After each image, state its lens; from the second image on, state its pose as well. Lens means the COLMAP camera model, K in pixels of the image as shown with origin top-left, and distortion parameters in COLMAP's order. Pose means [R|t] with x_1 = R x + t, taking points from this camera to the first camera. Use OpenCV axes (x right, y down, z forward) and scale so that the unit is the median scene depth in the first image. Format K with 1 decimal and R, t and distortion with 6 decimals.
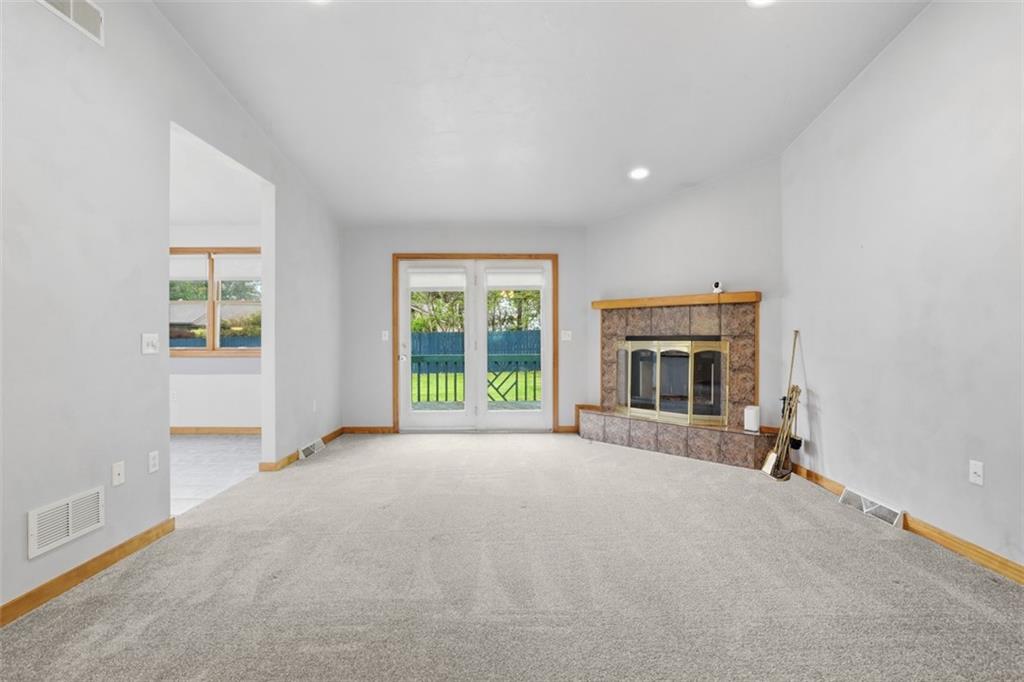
lens RADIAL K [[463.1, 0, 518.4], [0, 463.1, 336.7], [0, 0, 1]] dist [-0.007825, -0.000215]
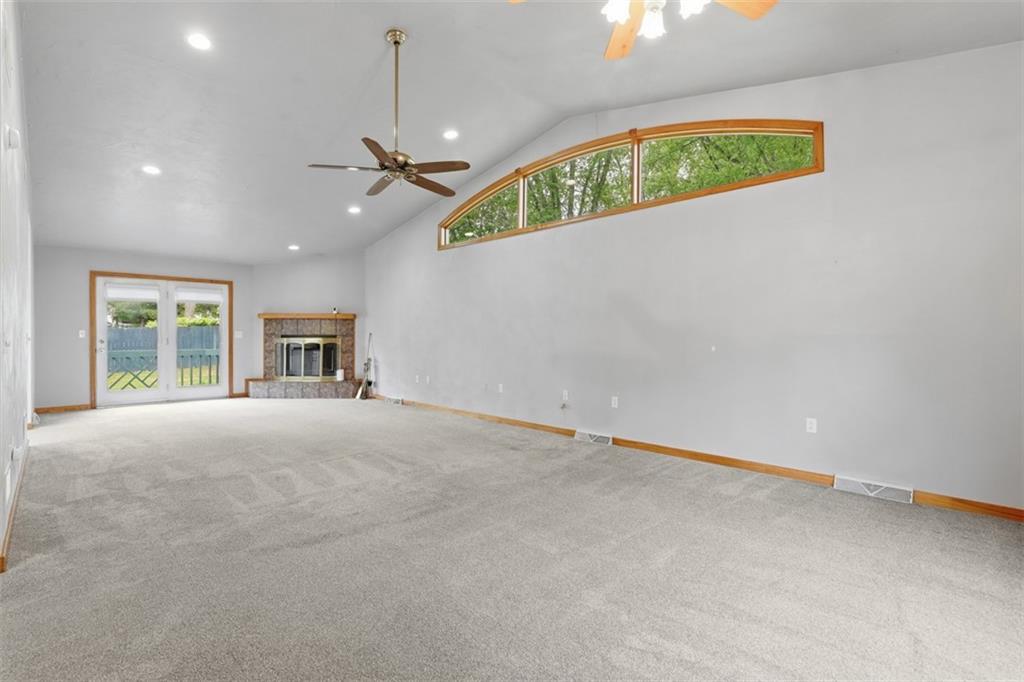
lens RADIAL K [[463.1, 0, 516.3], [0, 463.1, 339.5], [0, 0, 1]] dist [-0.007825, -0.000215]
pose [[0.703551, -0.001581, 0.710643, -0.360143], [-0.003363, 0.999979, 0.005554, 0.002400], [-0.710637, -0.006297, 0.703531, -0.789042]]
